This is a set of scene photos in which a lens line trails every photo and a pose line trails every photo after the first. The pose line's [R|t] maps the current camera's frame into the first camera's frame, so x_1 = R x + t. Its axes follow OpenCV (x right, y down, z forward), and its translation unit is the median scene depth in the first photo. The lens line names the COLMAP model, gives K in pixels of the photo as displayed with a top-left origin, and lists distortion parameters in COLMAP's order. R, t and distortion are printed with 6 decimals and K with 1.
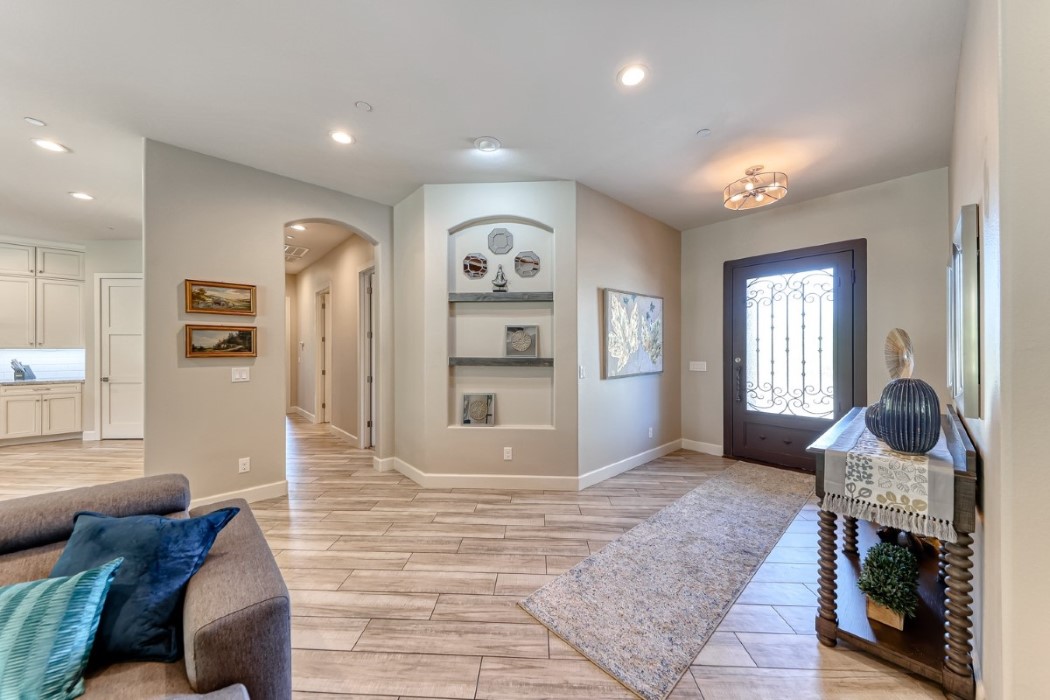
lens RADIAL K [[361.2, 0, 520.3], [0, 361.2, 348.8], [0, 0, 1]] dist [0.024906, -0.009015]
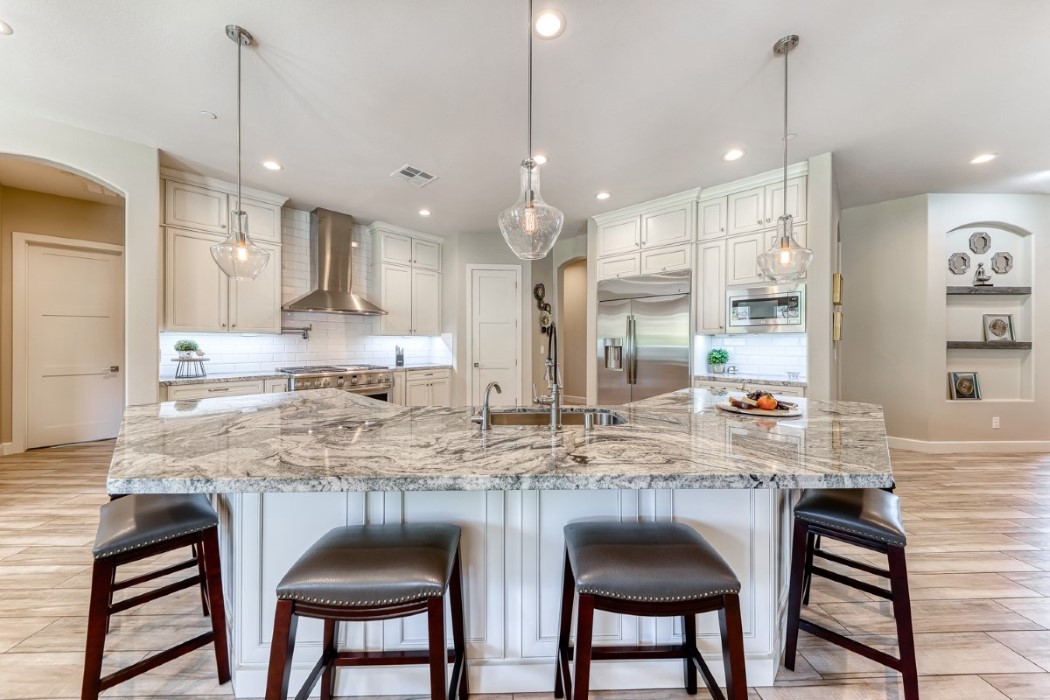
lens RADIAL K [[359.2, 0, 522.7], [0, 359.2, 341.7], [0, 0, 1]] dist [0.024399, -0.008346]
pose [[0.996871, 0.000066, 0.079049, -1.623092], [-0.000327, 0.999995, 0.003293, 0.020562], [-0.079048, -0.003308, 0.996865, -0.064633]]
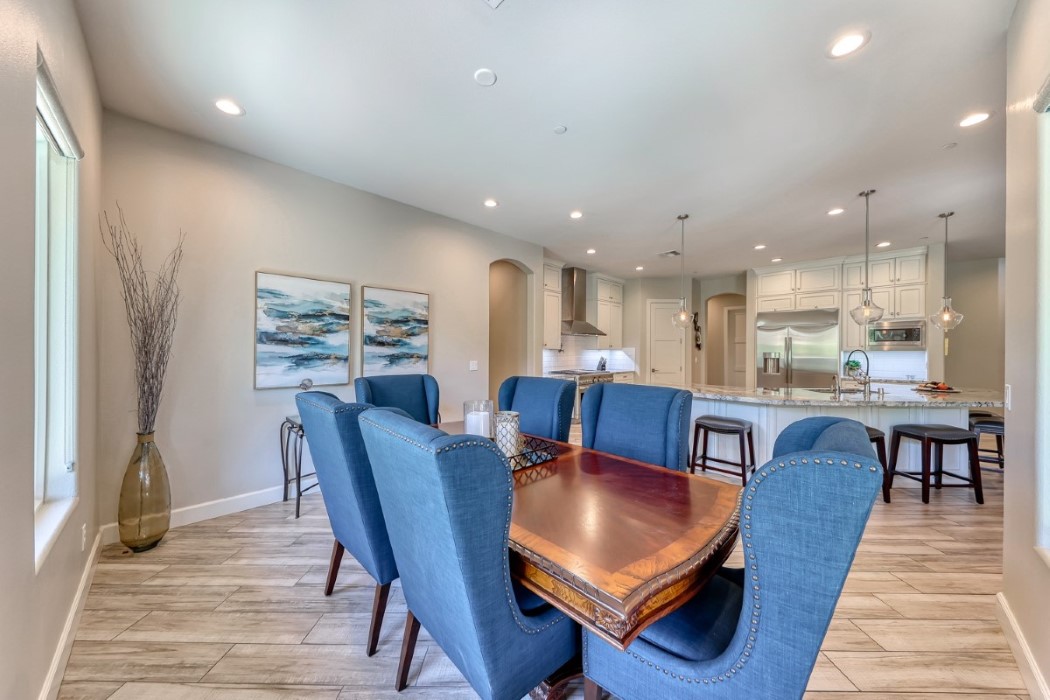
lens RADIAL K [[357.7, 0, 522.9], [0, 357.7, 349.5], [0, 0, 1]] dist [0.029808, -0.011314]
pose [[0.999010, 0.003701, 0.044336, -2.592090], [-0.003779, 0.999991, 0.001675, -0.002846], [-0.044329, -0.001841, 0.999015, -0.646404]]
